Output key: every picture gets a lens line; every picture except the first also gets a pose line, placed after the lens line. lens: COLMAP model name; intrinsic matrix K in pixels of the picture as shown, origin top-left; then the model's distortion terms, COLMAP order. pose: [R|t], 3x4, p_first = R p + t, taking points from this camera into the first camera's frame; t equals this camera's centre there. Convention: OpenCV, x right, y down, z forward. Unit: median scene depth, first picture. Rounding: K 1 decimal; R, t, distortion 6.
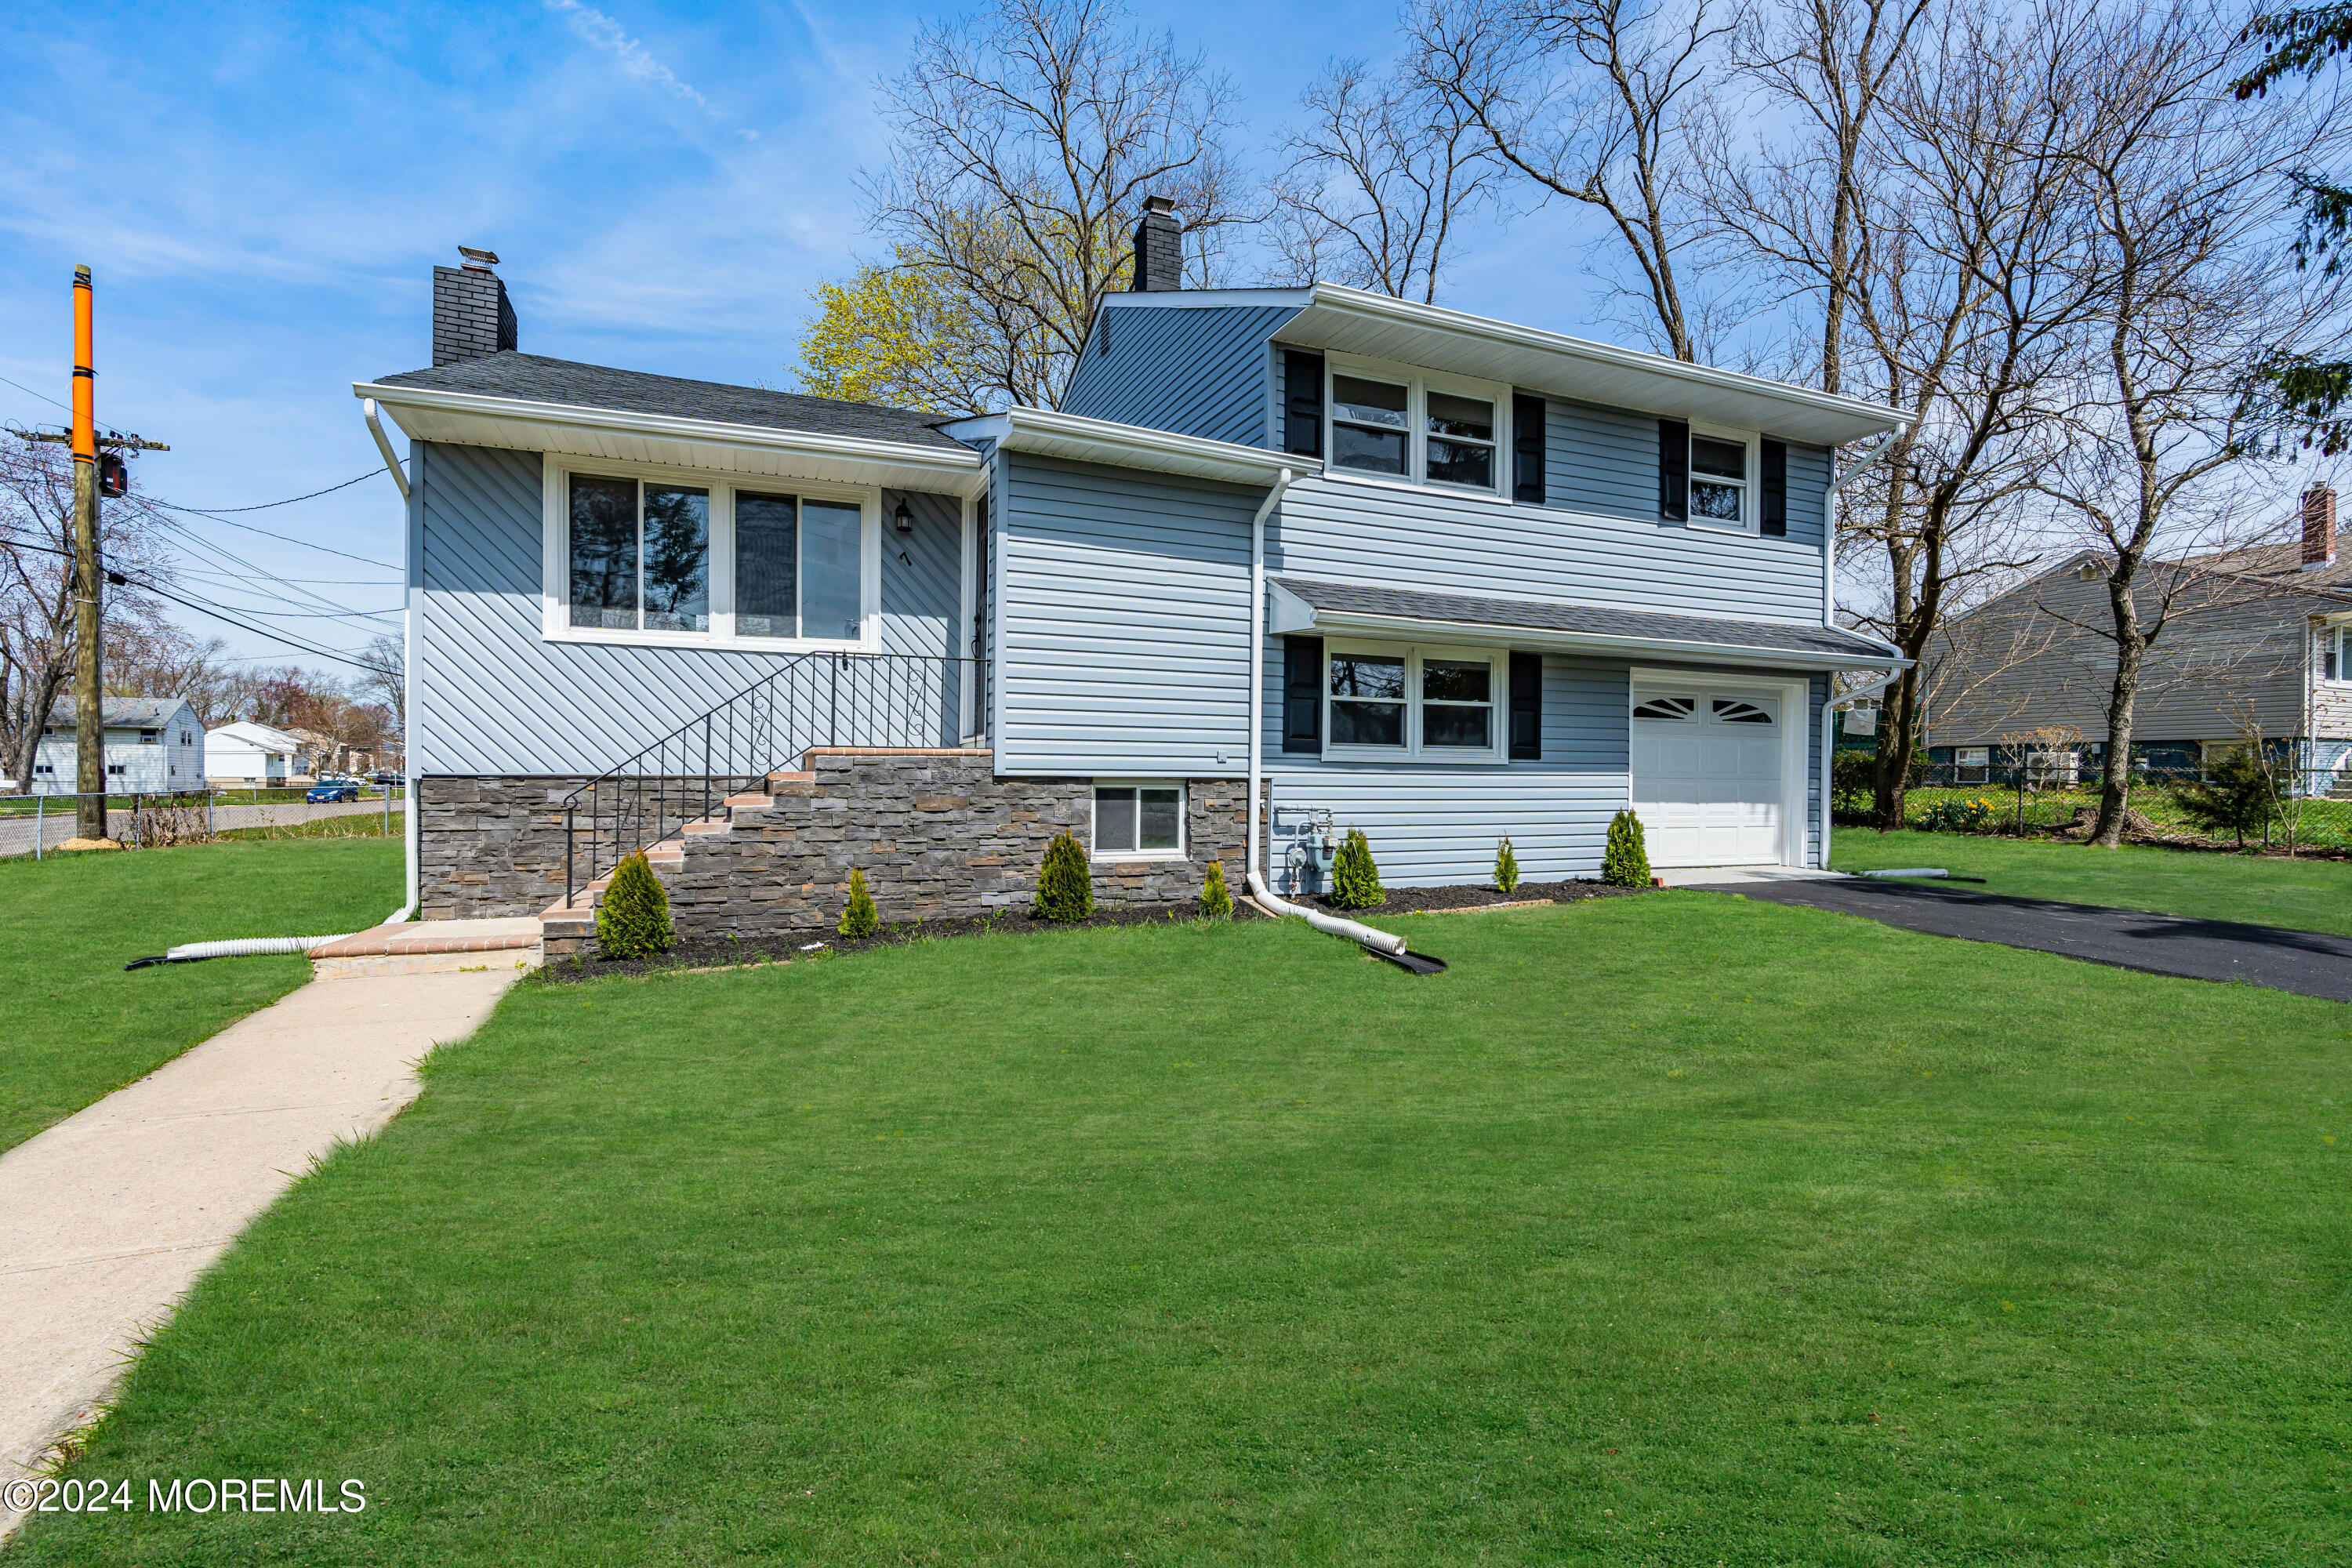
lens RADIAL K [[1055.8, 0, 1180.4], [0, 1055.8, 788.6], [0, 0, 1]] dist [-0.005803, 0.000896]
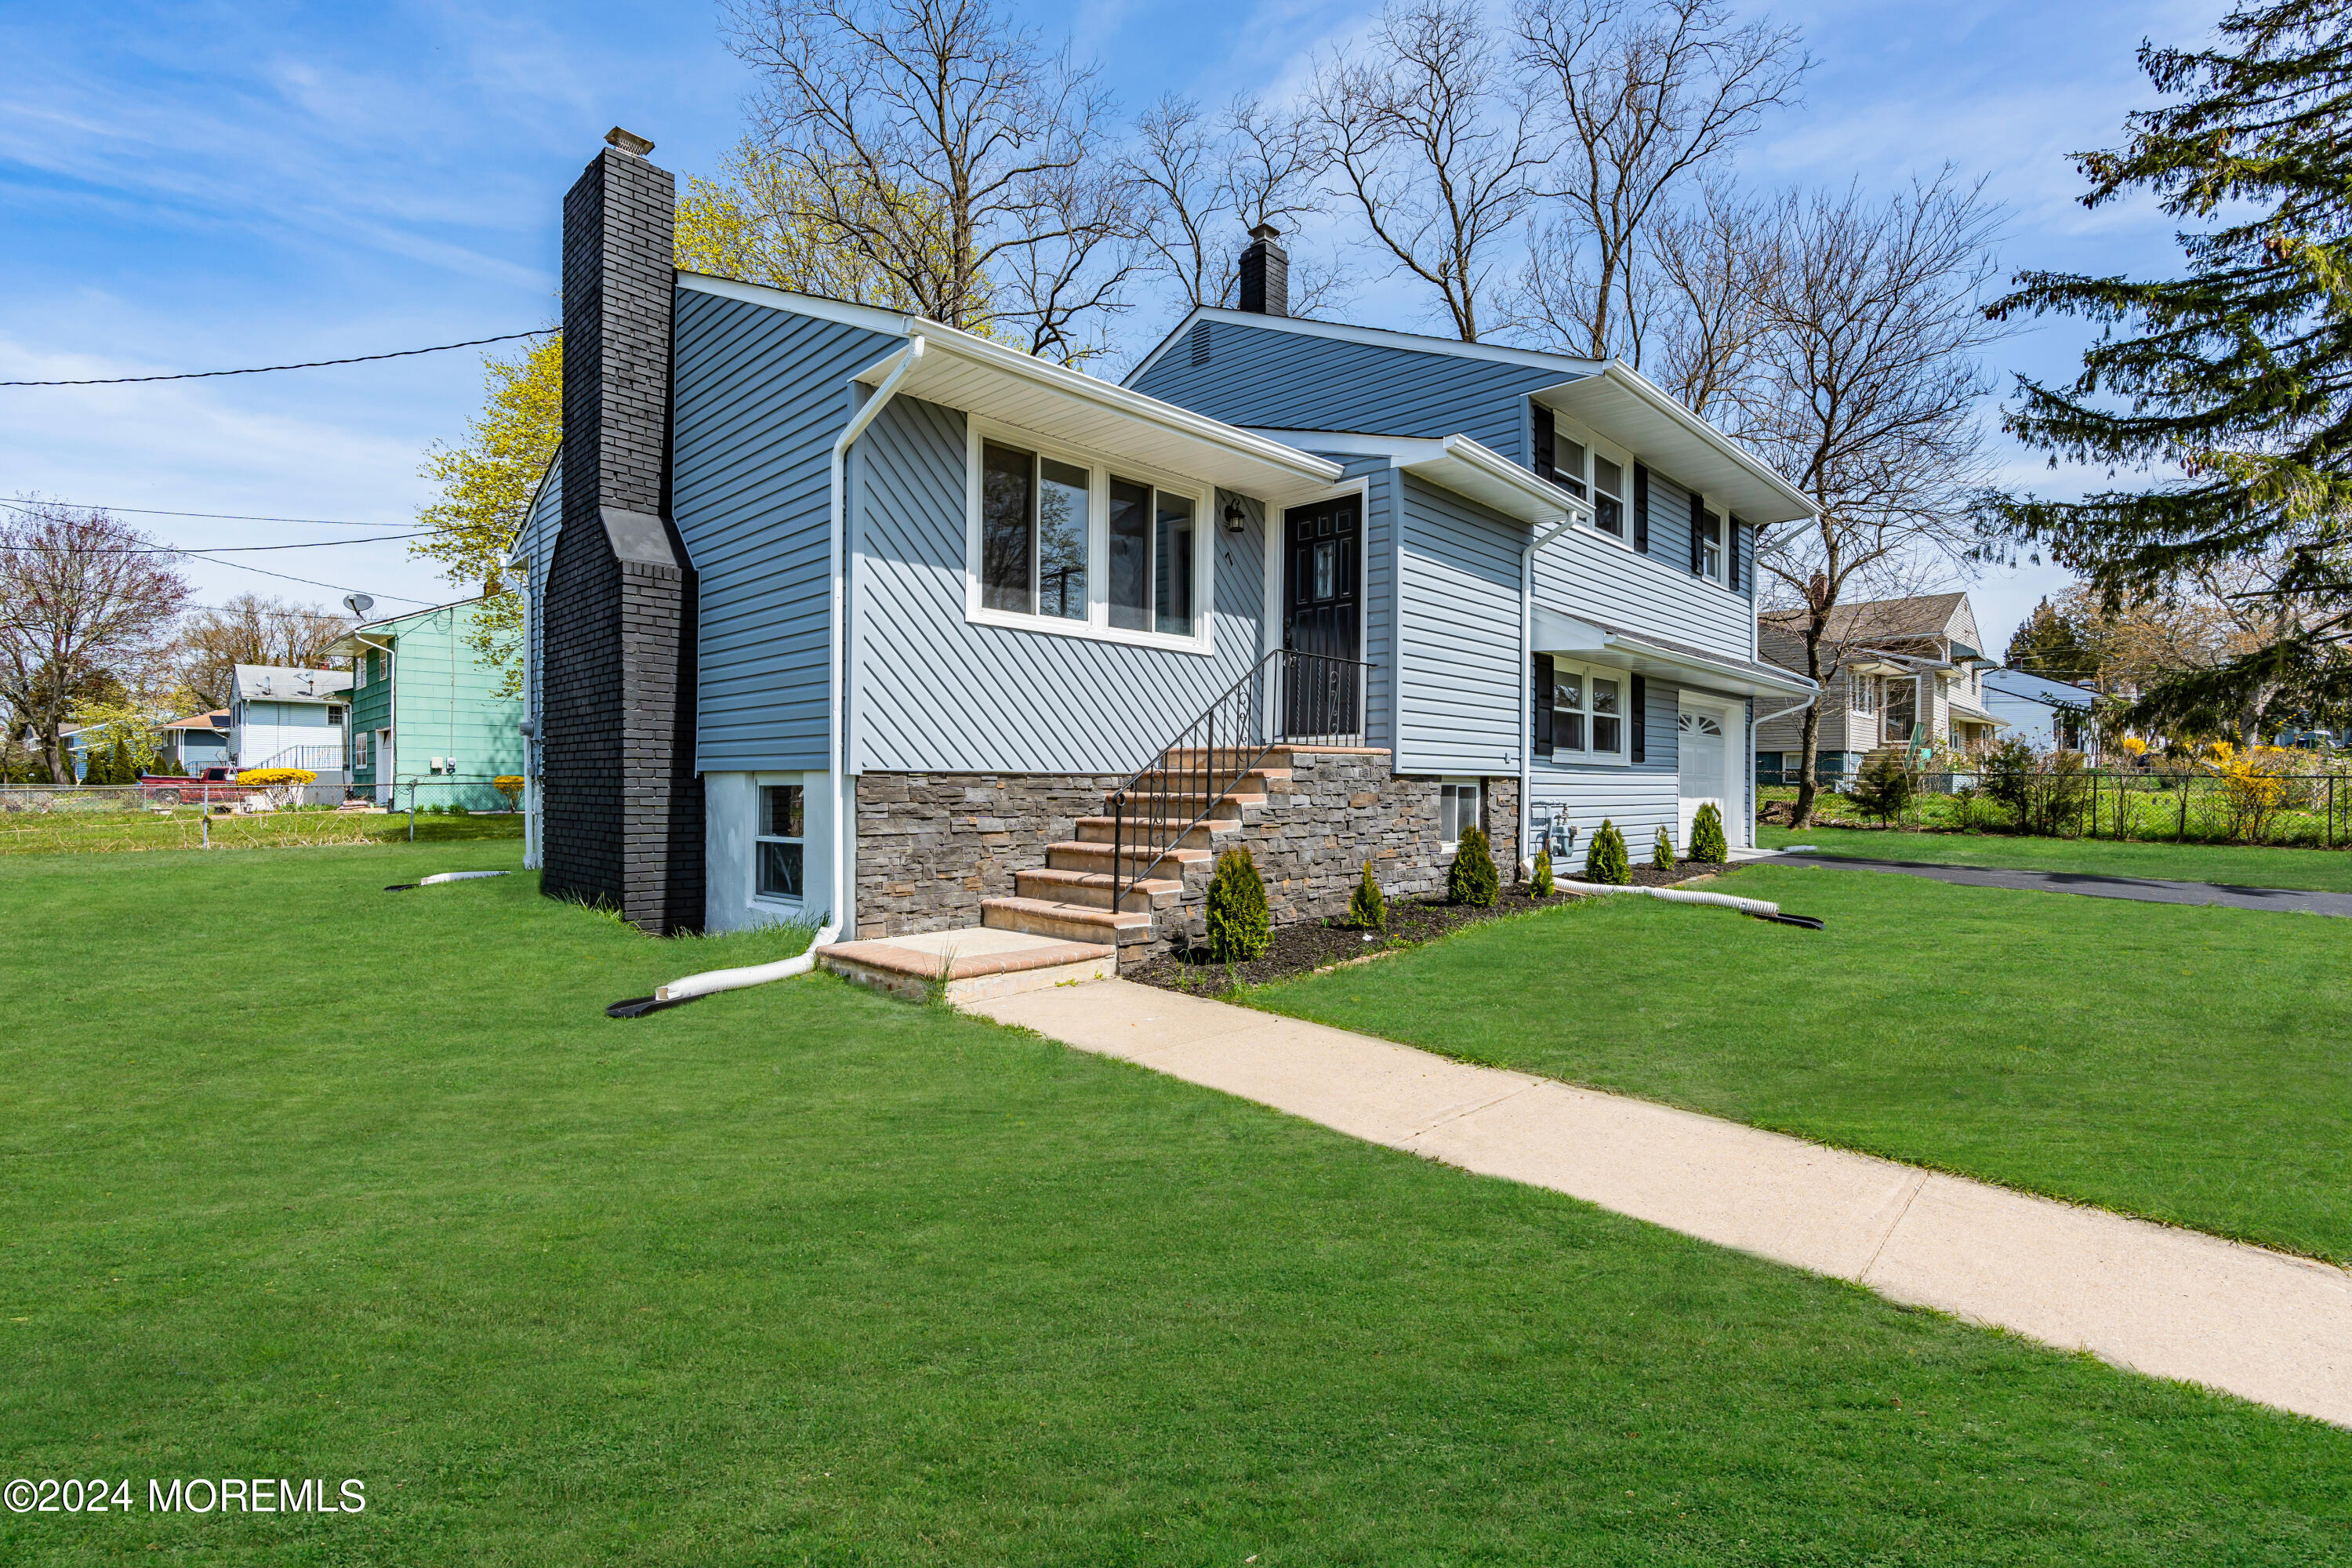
lens RADIAL K [[1055.8, 0, 1180.4], [0, 1055.8, 788.6], [0, 0, 1]] dist [-0.005803, 0.000896]
pose [[0.921818, -0.002687, 0.387613, -0.716871], [0.003827, 0.999990, -0.002169, 0.003986], [-0.387603, 0.003483, 0.921820, 0.091412]]
